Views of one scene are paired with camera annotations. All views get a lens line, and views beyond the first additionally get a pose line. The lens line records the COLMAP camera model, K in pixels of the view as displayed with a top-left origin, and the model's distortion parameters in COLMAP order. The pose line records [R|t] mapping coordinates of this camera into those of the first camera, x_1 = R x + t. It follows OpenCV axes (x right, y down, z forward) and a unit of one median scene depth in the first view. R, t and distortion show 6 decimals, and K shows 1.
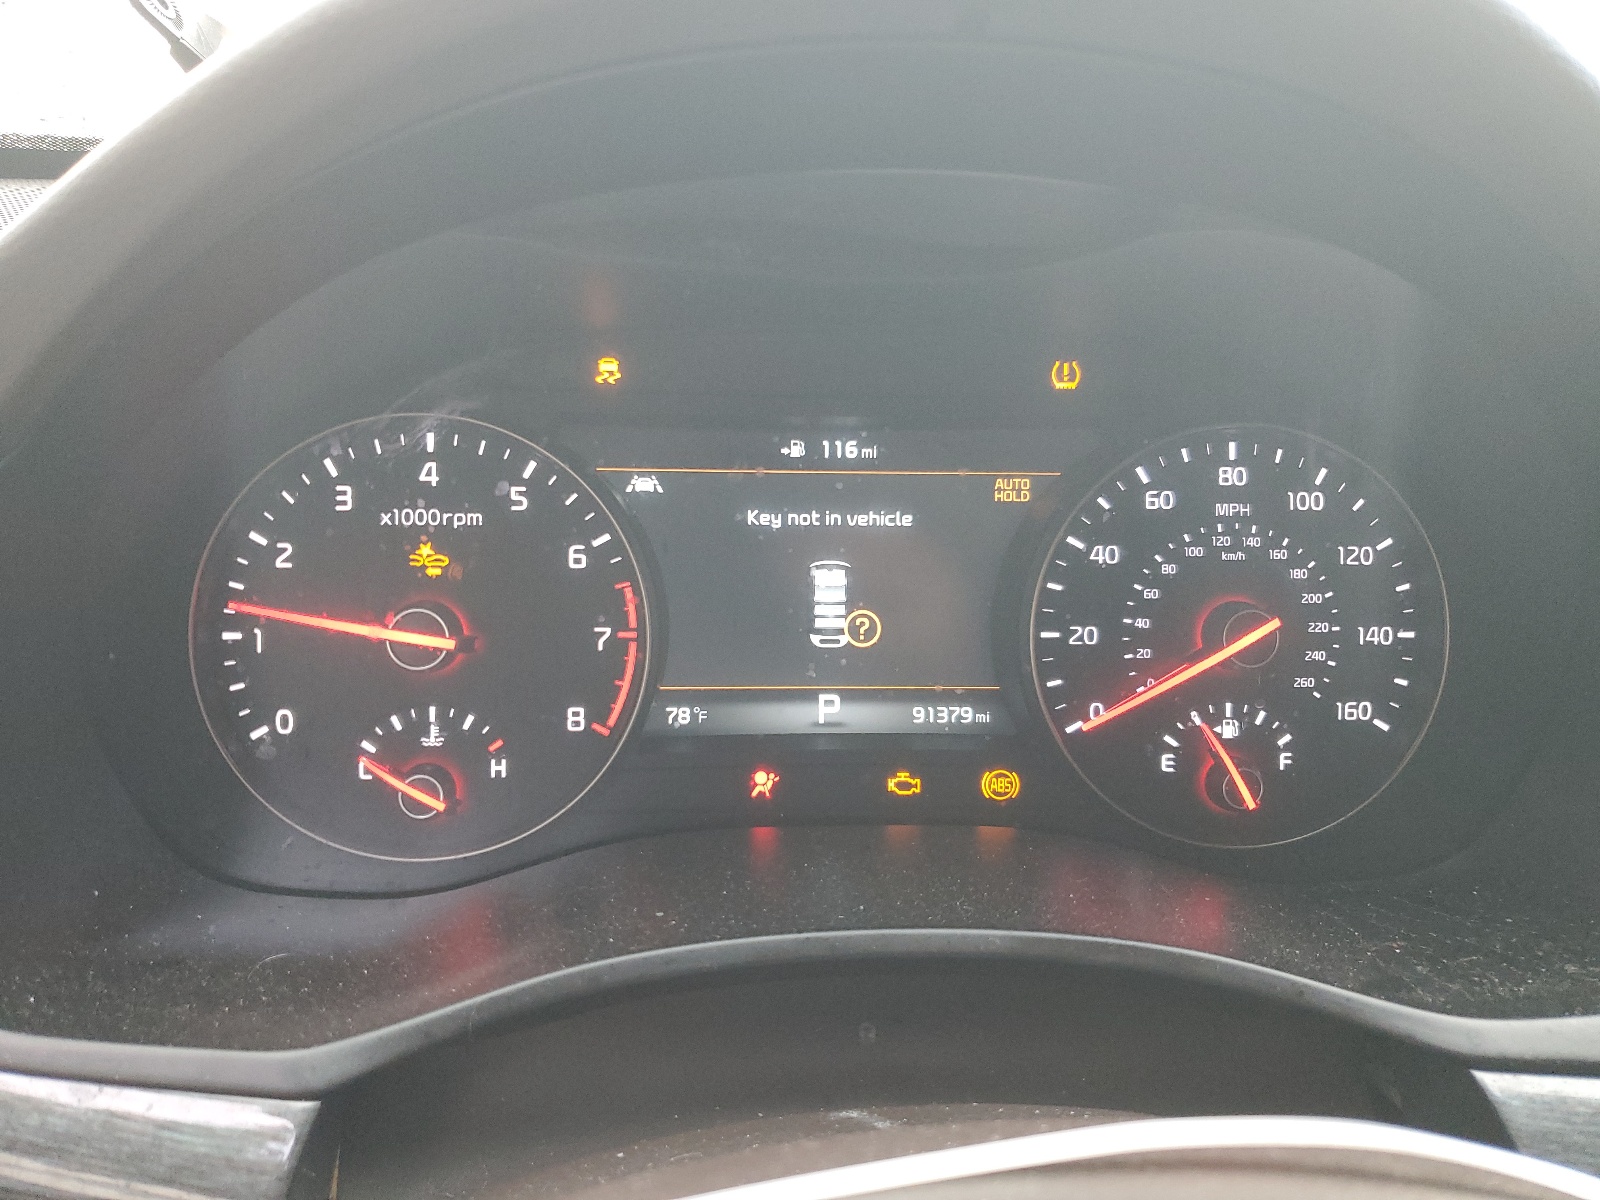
lens RADIAL K [[1217.6, 0, 799.0], [0, 1217.6, 600.0], [0, 0, 1]] dist [-0.008804, -0.000603]
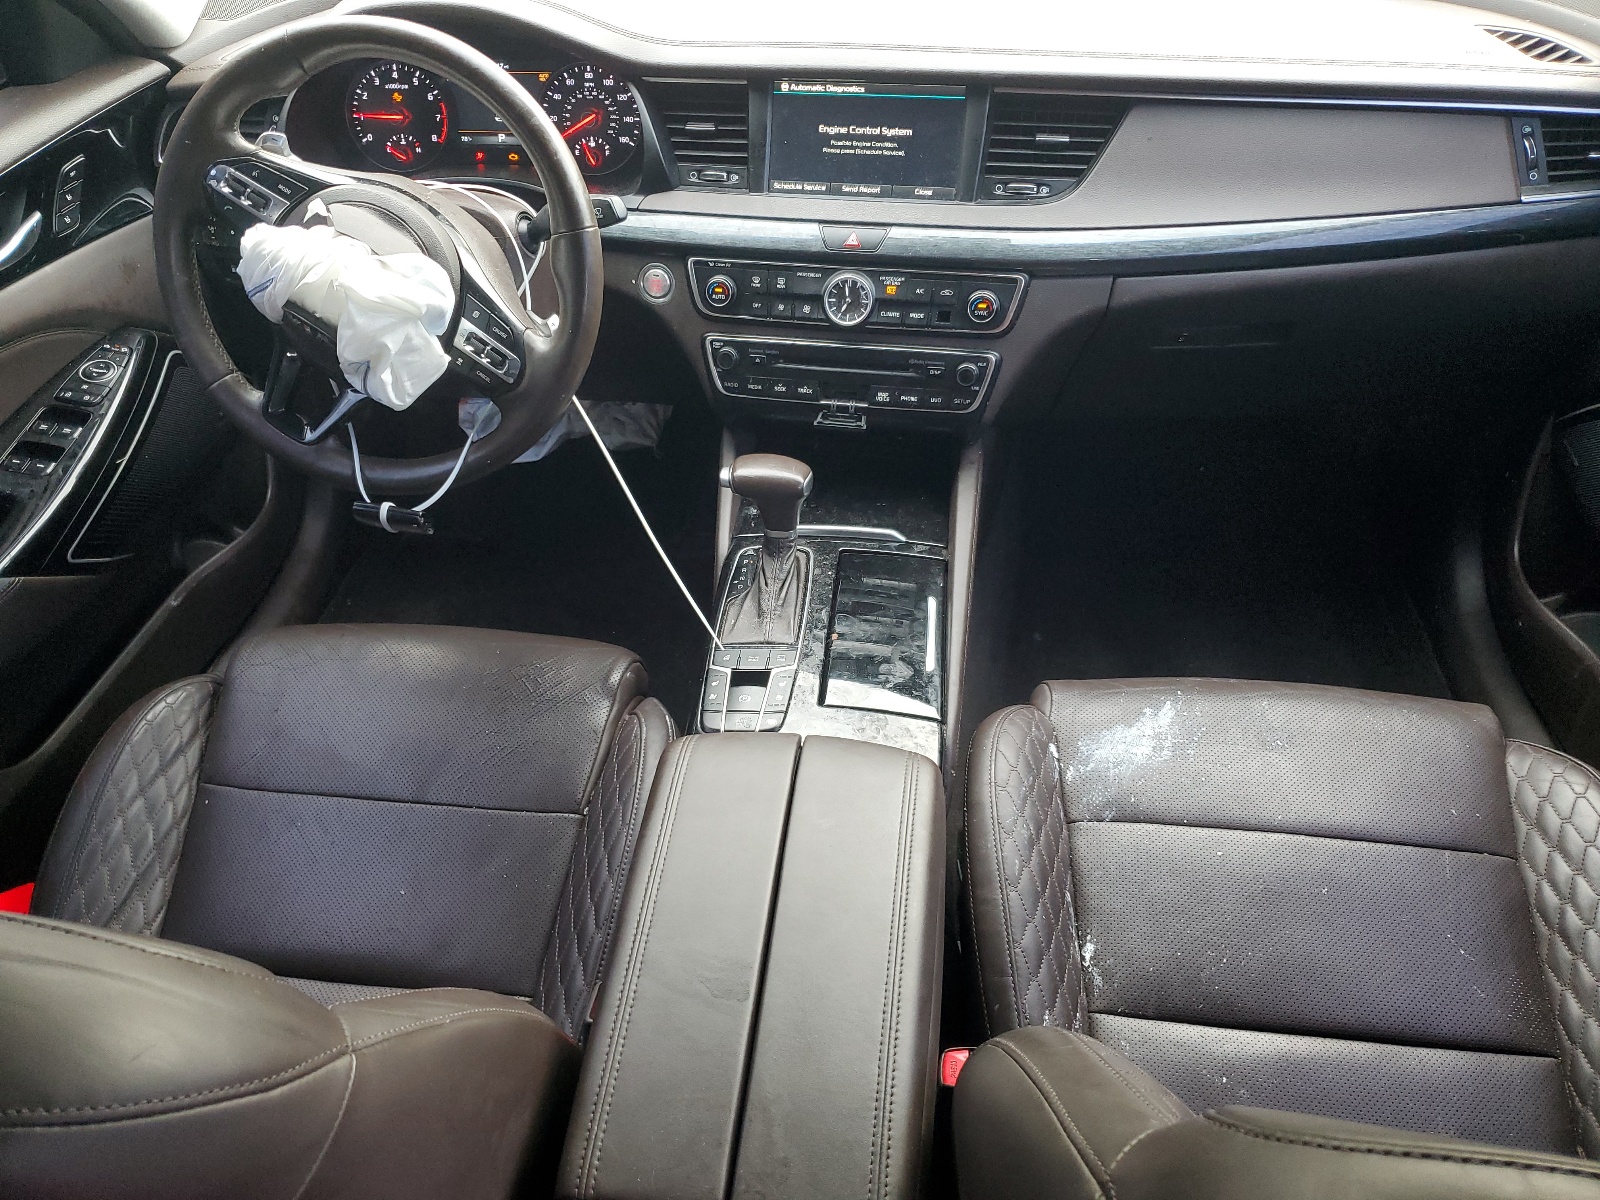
lens RADIAL K [[1217.6, 0, 800.7], [0, 1217.6, 599.1], [0, 0, 1]] dist [-0.008804, -0.000603]
pose [[0.986866, 0.069973, -0.145598, 1.743169], [-0.011094, 0.928544, 0.371058, 0.004704], [0.161158, -0.364569, 0.917125, -3.149951]]
